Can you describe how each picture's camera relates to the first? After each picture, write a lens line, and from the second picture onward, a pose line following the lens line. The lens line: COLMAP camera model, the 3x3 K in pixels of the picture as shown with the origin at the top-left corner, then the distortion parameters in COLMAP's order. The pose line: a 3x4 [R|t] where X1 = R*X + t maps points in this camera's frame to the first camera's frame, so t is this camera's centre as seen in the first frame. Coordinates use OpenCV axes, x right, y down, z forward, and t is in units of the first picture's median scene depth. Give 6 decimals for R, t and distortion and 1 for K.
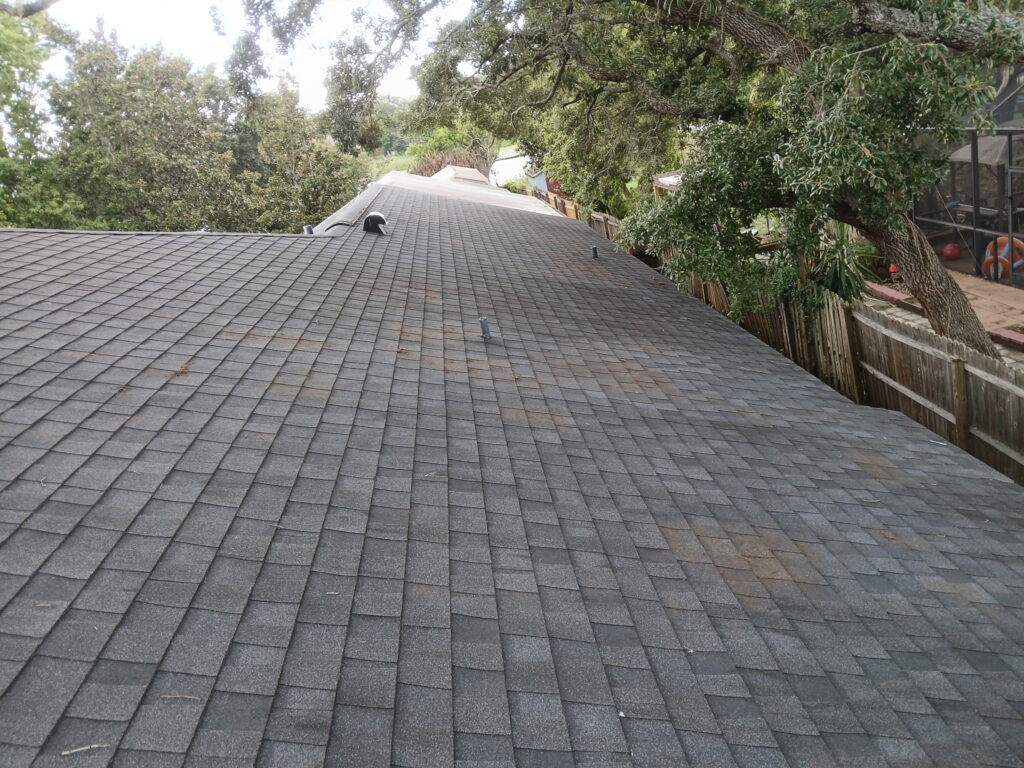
lens RADIAL K [[807.8, 0, 512.0], [0, 807.8, 384.0], [0, 0, 1]] dist [0.015275, -0.048147]
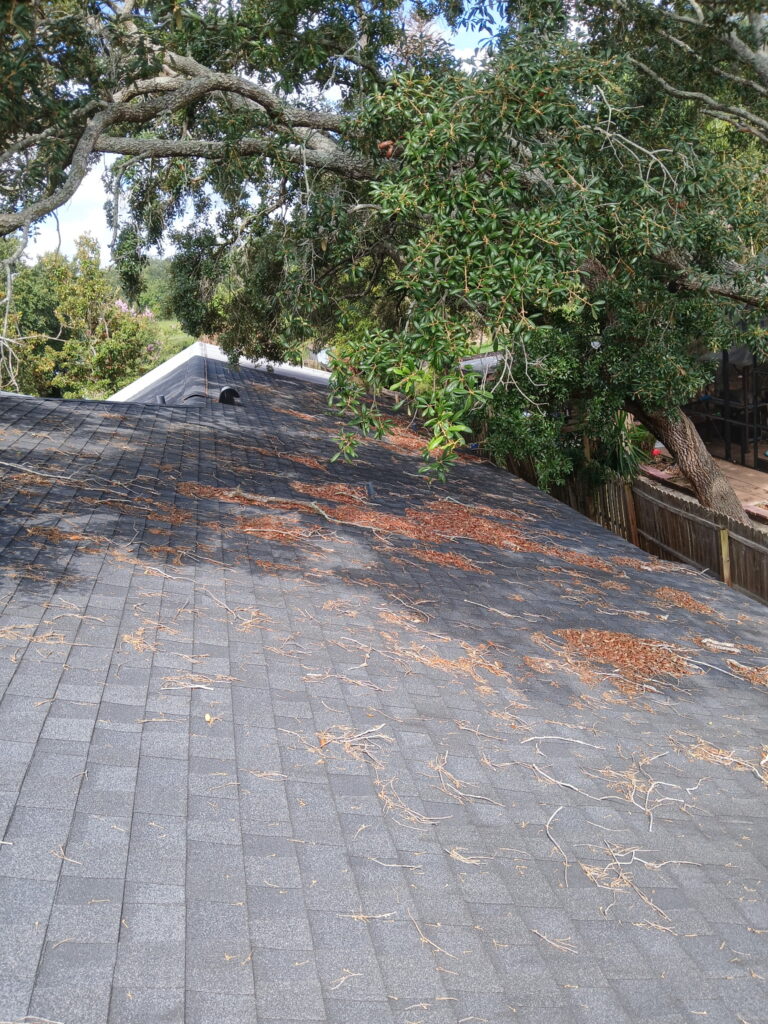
lens RADIAL K [[807.8, 0, 384.0], [0, 807.8, 512.0], [0, 0, 1]] dist [0.015275, -0.048147]
pose [[0.990644, 0.021632, 0.134746, -0.102487], [-0.014647, 0.998507, -0.052614, 0.014136], [-0.135683, 0.050149, 0.989482, -0.120234]]
